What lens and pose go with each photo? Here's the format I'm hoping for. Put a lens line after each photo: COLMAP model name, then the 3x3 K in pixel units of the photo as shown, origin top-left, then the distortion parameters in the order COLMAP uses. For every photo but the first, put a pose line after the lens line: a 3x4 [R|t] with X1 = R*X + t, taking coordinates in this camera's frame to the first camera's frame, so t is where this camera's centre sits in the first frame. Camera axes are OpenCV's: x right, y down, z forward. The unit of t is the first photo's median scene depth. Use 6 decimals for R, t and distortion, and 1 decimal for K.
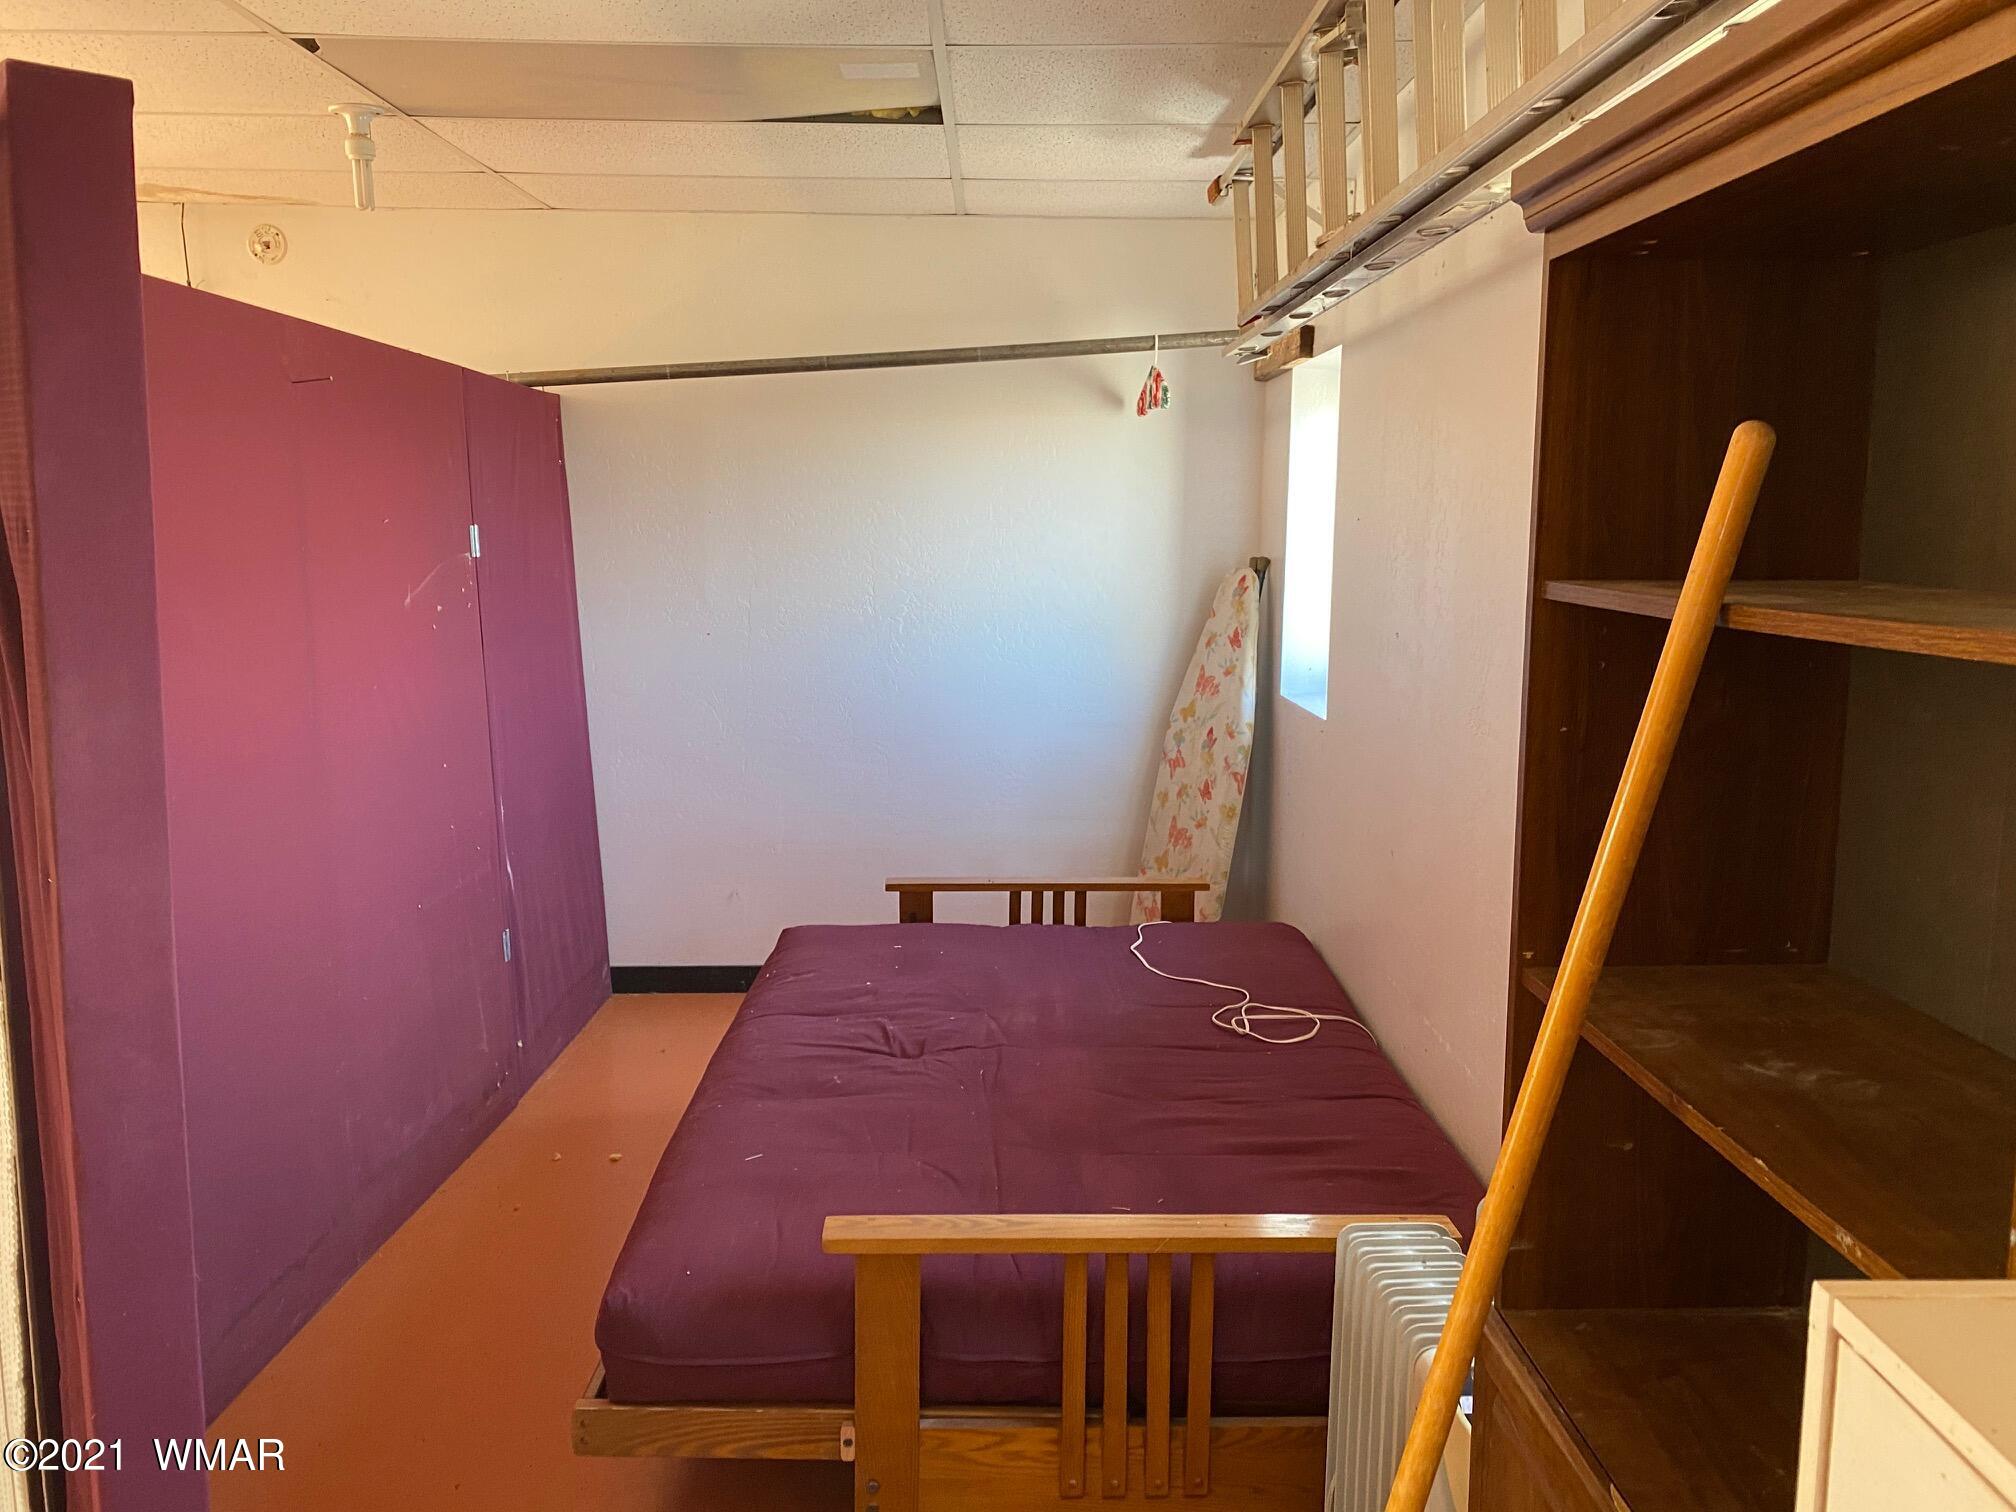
lens RADIAL K [[1525.3, 0, 998.7], [0, 1525.3, 751.0], [0, 0, 1]] dist [0.004591, -0.001008]
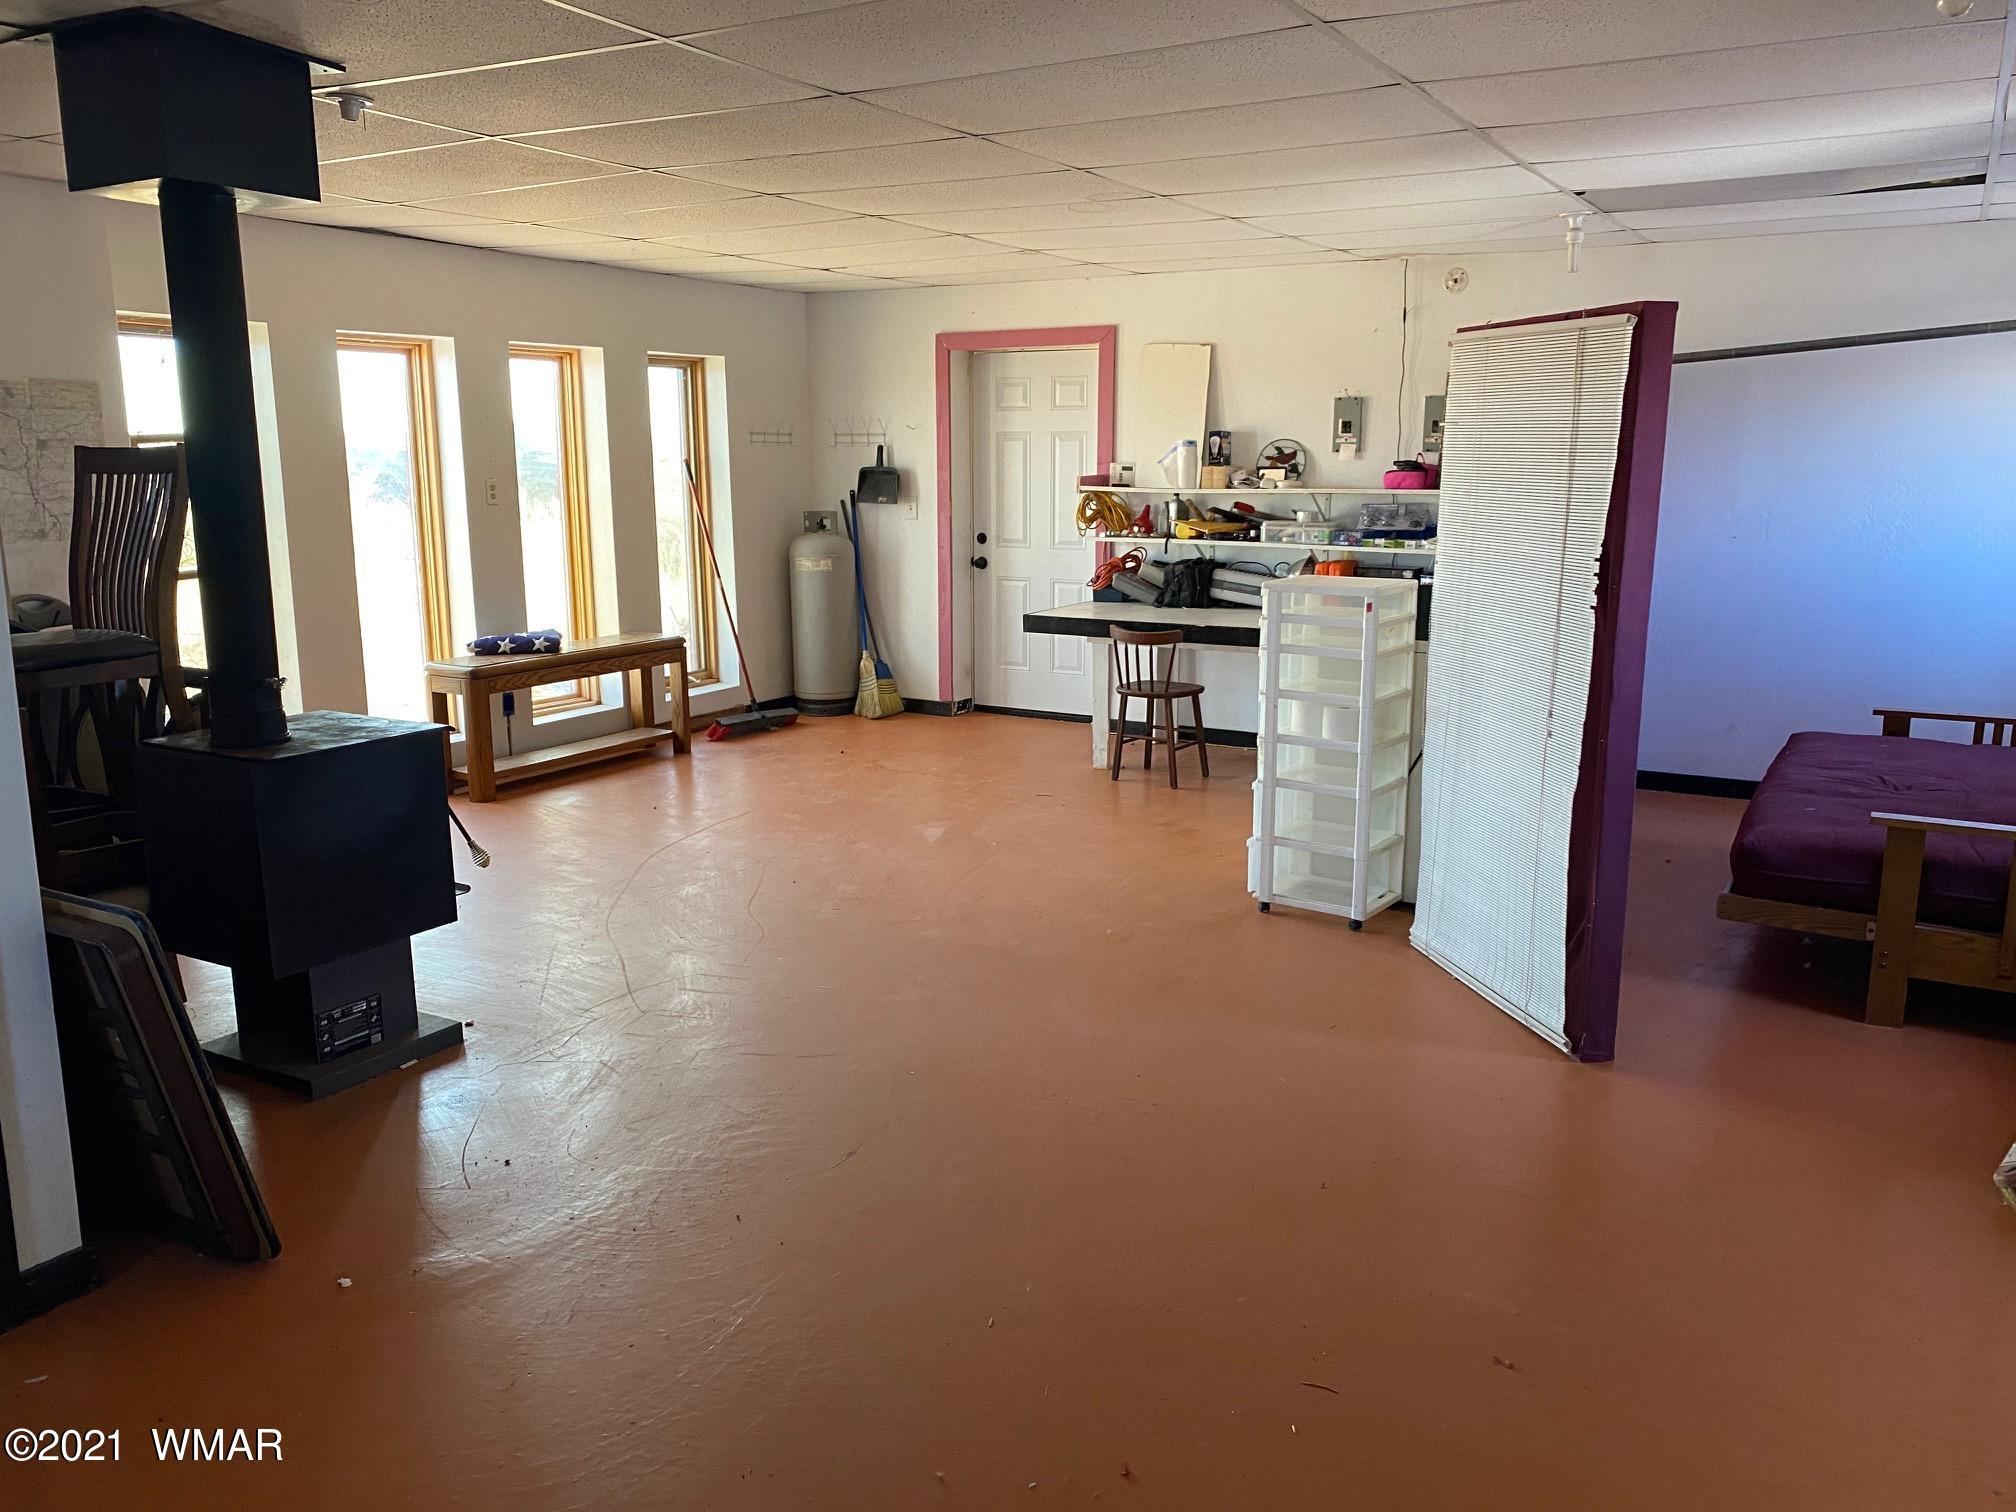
lens RADIAL K [[1525.3, 0, 998.7], [0, 1525.3, 751.0], [0, 0, 1]] dist [0.004591, -0.001008]
pose [[0.854279, 0.089607, -0.512032, -0.038897], [-0.068159, 0.995835, 0.060558, 0.097616], [0.515326, -0.016834, 0.856829, -0.670374]]
